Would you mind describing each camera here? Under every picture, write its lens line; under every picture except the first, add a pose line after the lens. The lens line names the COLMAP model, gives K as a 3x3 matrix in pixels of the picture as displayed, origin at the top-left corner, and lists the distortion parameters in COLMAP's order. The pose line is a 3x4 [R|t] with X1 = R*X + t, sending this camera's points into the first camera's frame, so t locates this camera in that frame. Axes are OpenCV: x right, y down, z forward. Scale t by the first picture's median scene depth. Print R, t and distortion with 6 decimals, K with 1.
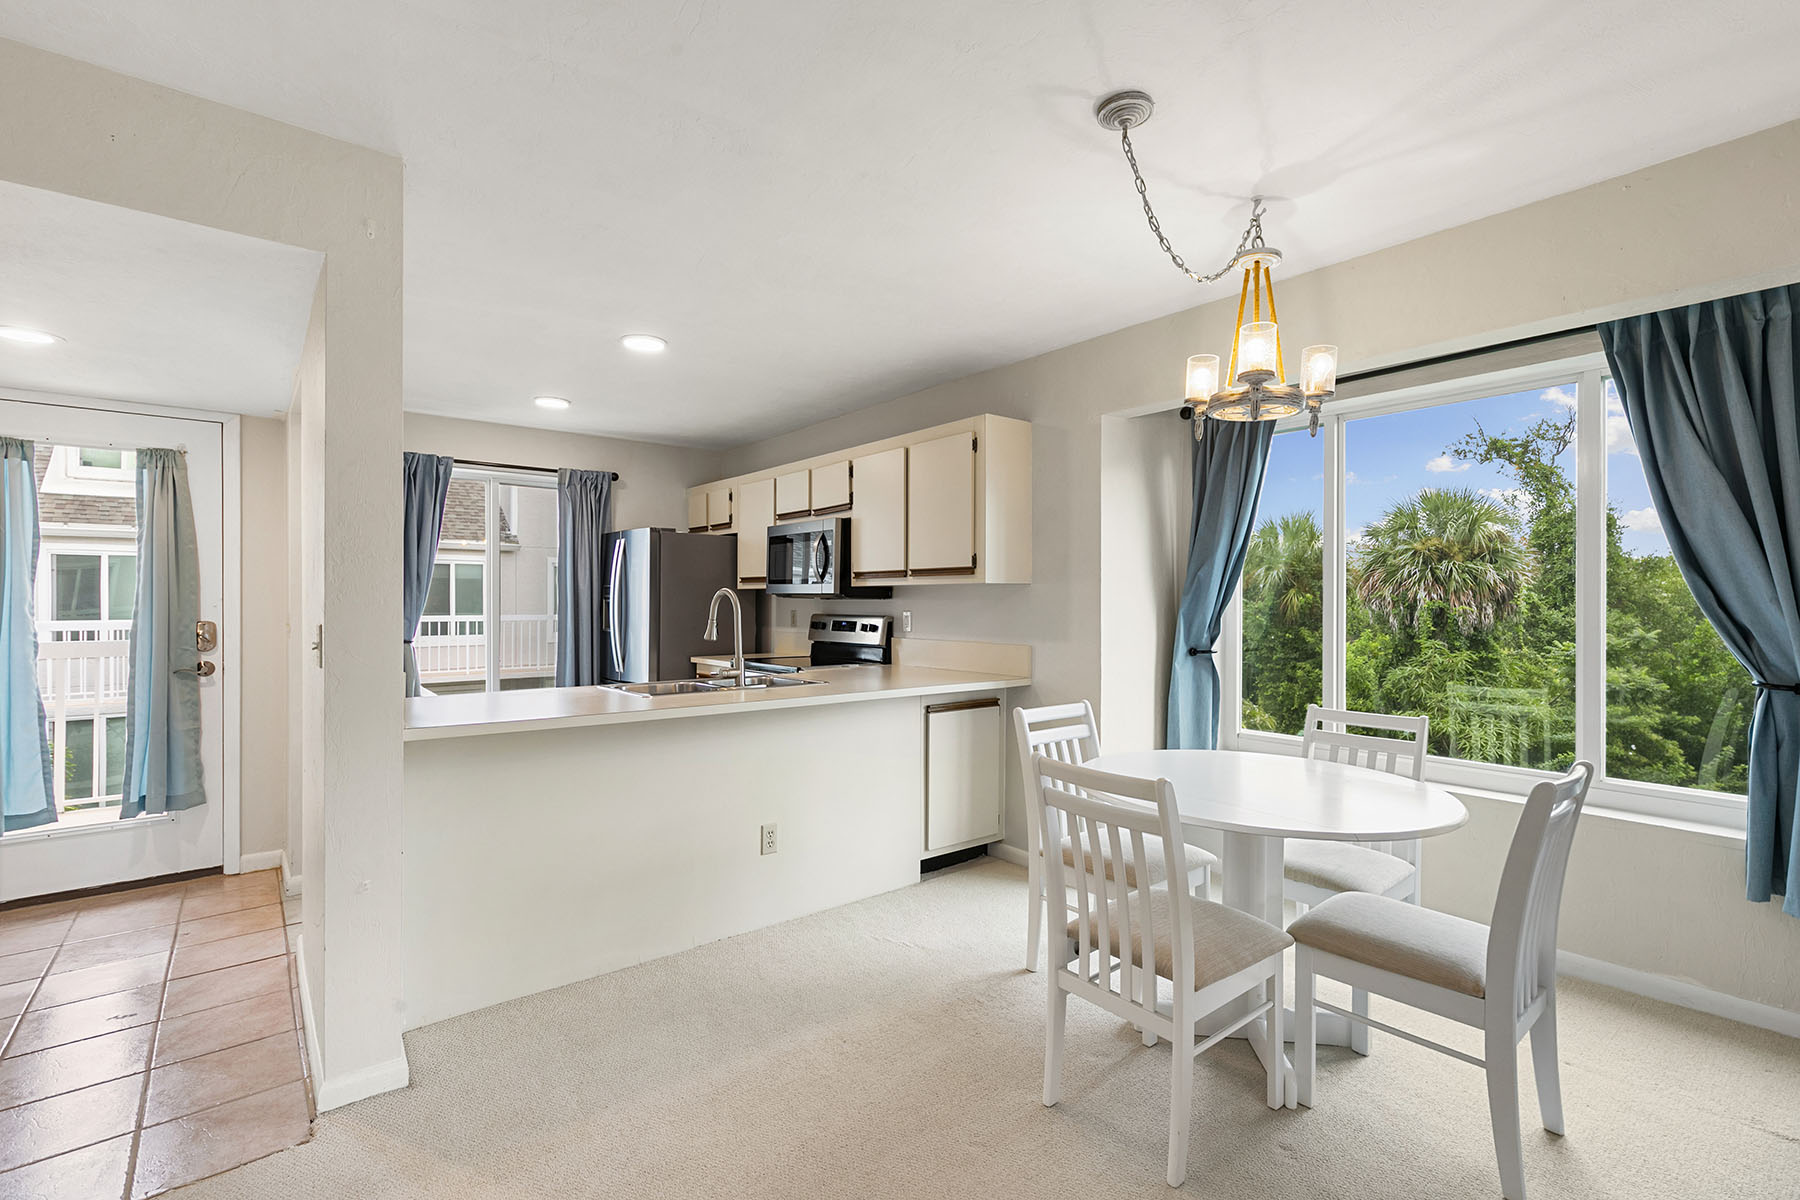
lens RADIAL K [[811.0, 0, 903.0], [0, 811.0, 601.4], [0, 0, 1]] dist [0.011848, -0.001534]
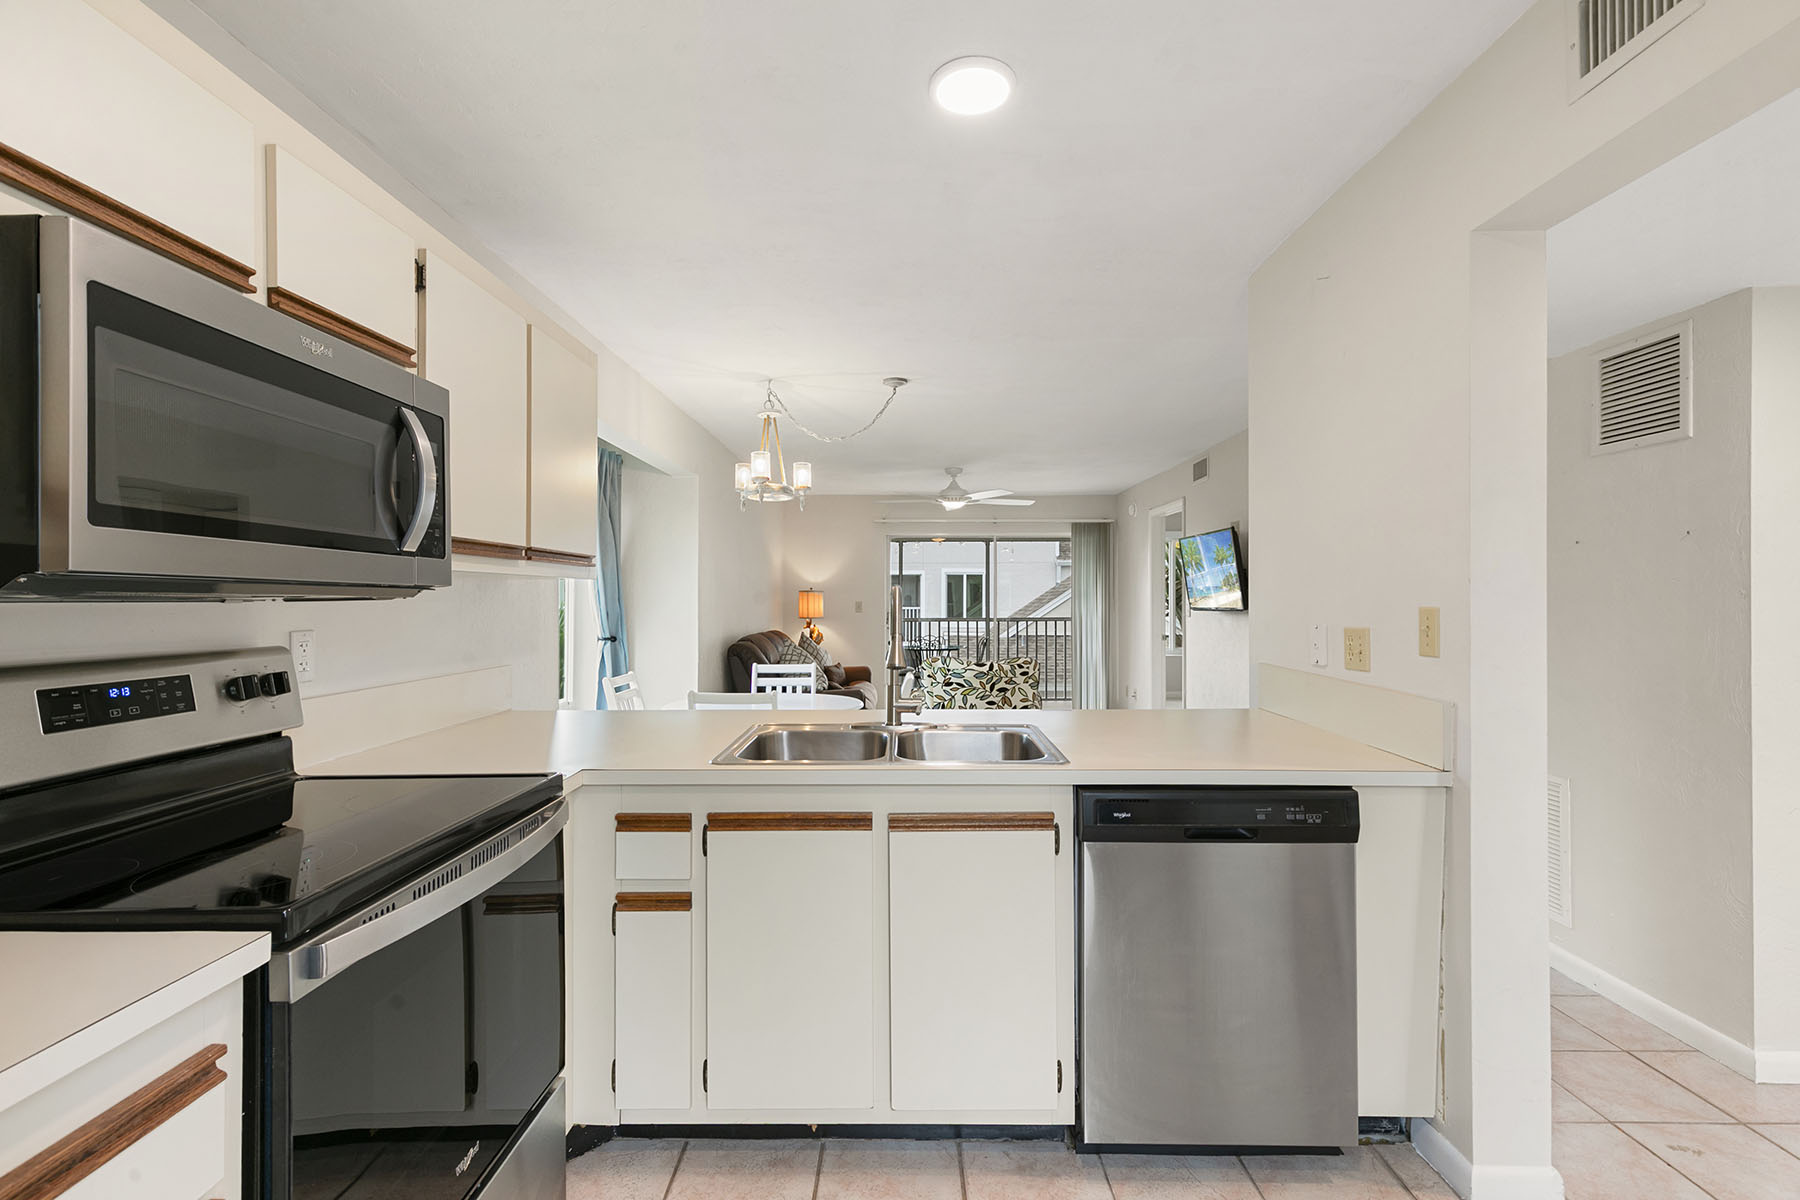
lens RADIAL K [[811.0, 0, 906.1], [0, 811.0, 594.2], [0, 0, 1]] dist [0.011848, -0.001534]
pose [[-0.777885, 0.002986, 0.628400, -0.468952], [-0.000620, 0.999985, -0.005519, -0.003879], [-0.628406, -0.004682, -0.777871, 1.102615]]
